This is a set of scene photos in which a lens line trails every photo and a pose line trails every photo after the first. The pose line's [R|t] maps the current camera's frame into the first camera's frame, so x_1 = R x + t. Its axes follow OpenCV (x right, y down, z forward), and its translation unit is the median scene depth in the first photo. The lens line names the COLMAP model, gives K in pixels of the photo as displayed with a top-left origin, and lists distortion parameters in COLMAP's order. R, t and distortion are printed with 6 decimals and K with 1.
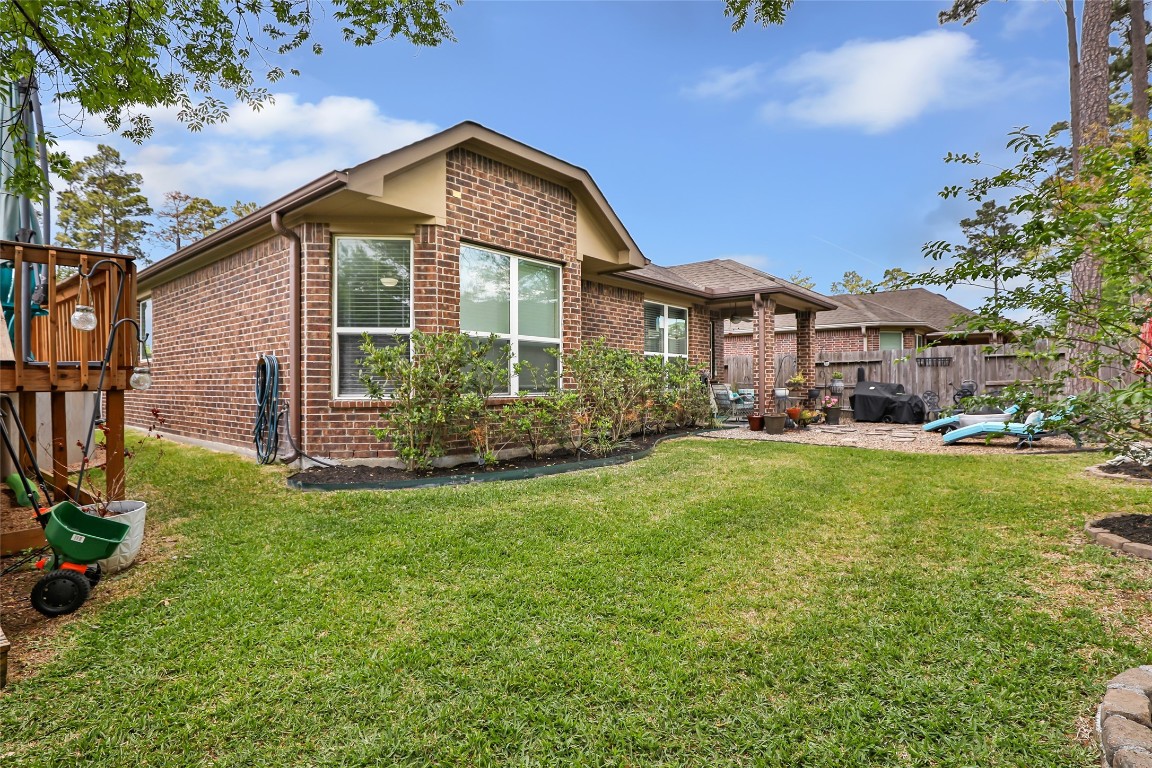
lens RADIAL K [[553.7, 0, 570.9], [0, 553.7, 382.7], [0, 0, 1]] dist [-0.002320, -0.000600]
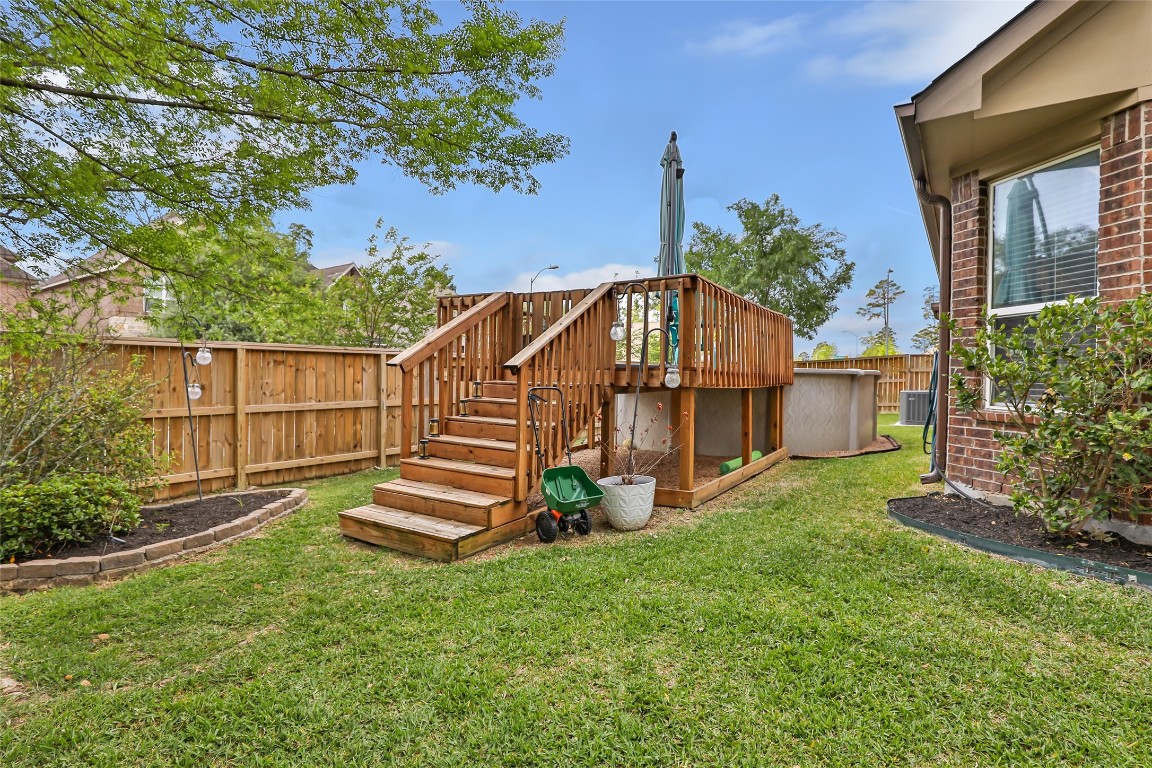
lens RADIAL K [[553.7, 0, 573.6], [0, 553.7, 386.1], [0, 0, 1]] dist [-0.002320, -0.000600]
pose [[0.163091, 0.020939, -0.986389, 0.205865], [-0.014128, 0.999722, 0.018886, -0.005752], [0.986510, 0.010856, 0.163341, 0.349675]]
